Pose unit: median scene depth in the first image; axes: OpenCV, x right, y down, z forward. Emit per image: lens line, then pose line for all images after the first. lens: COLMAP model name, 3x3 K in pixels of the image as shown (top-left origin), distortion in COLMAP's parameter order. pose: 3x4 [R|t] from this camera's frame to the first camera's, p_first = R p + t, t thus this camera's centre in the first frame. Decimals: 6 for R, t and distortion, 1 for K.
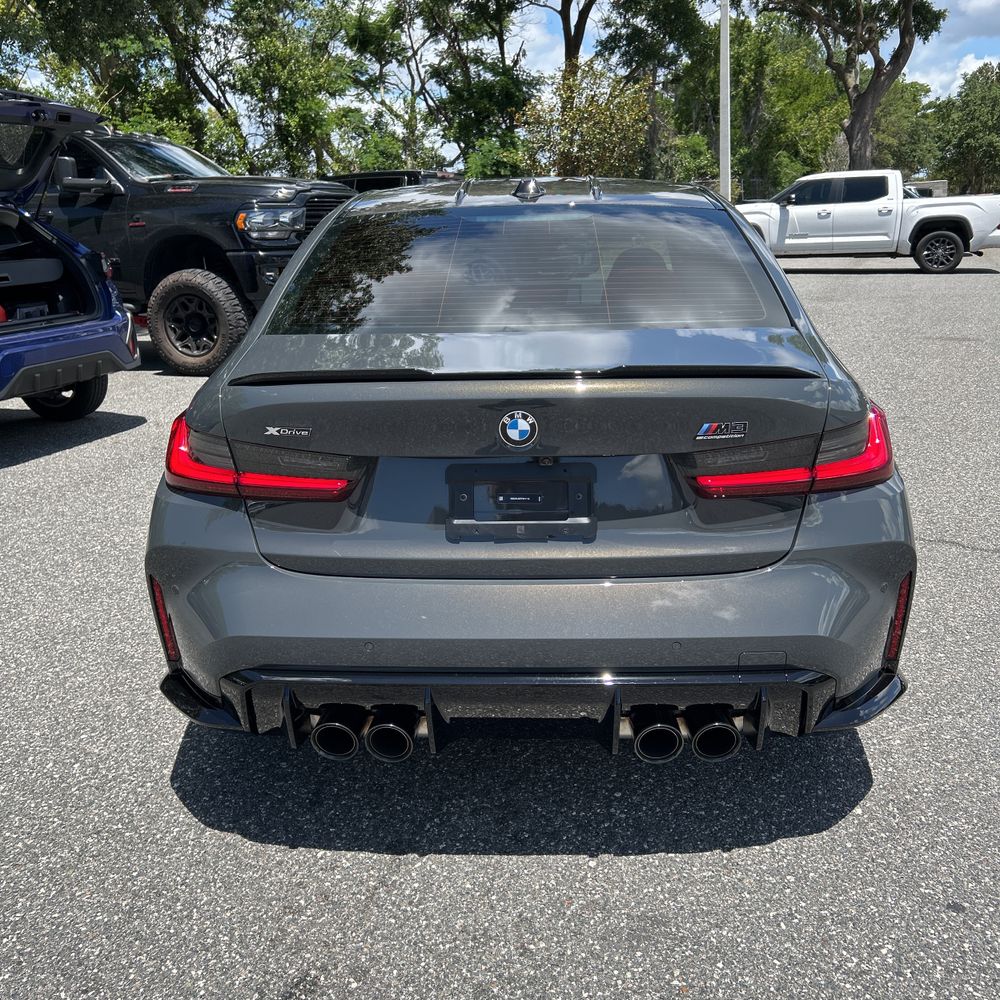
lens RADIAL K [[1016.6, 0, 500.8], [0, 1016.6, 497.3], [0, 0, 1]] dist [0.015685, 0.000000]
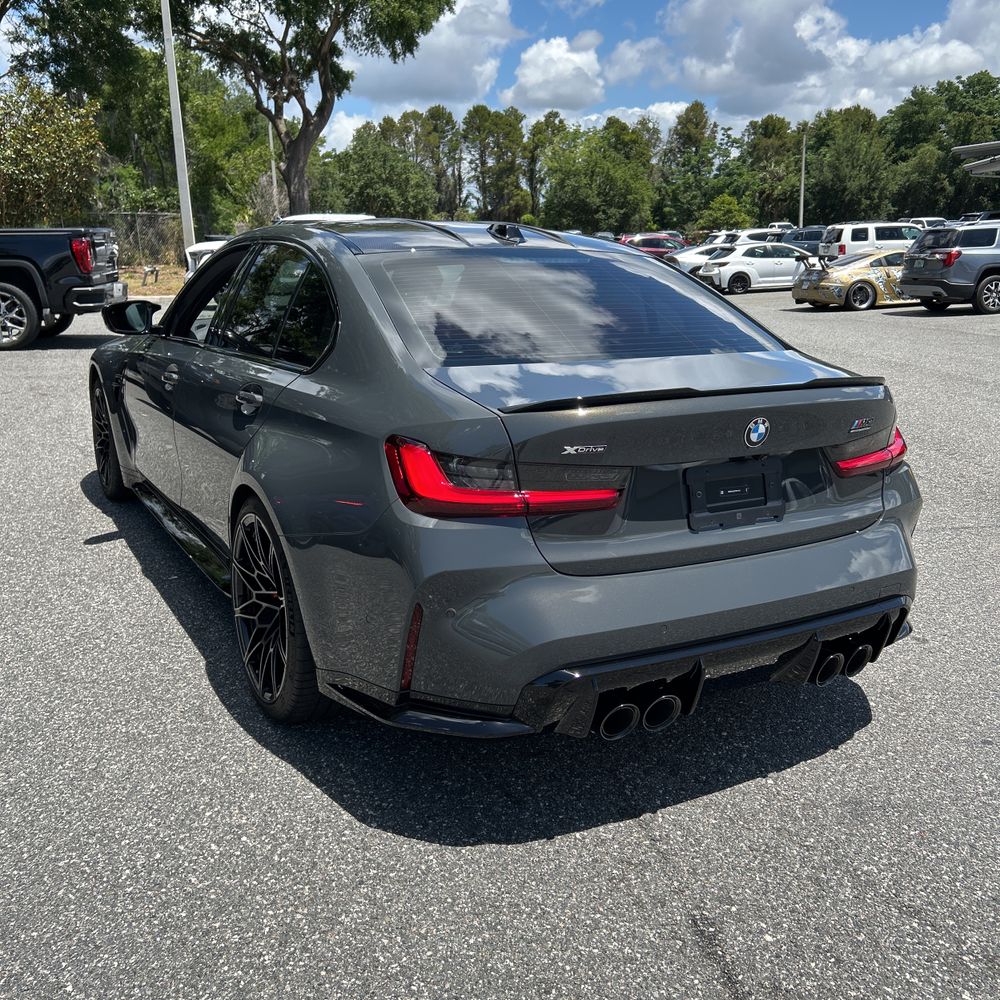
lens RADIAL K [[1016.6, 0, 506.1], [0, 1016.6, 504.7], [0, 0, 1]] dist [0.015685, 0.000000]
pose [[0.844994, -0.097037, 0.525898, -0.753835], [0.110739, 0.993835, 0.005449, -0.016989], [-0.523184, 0.053633, 0.850530, 0.089354]]
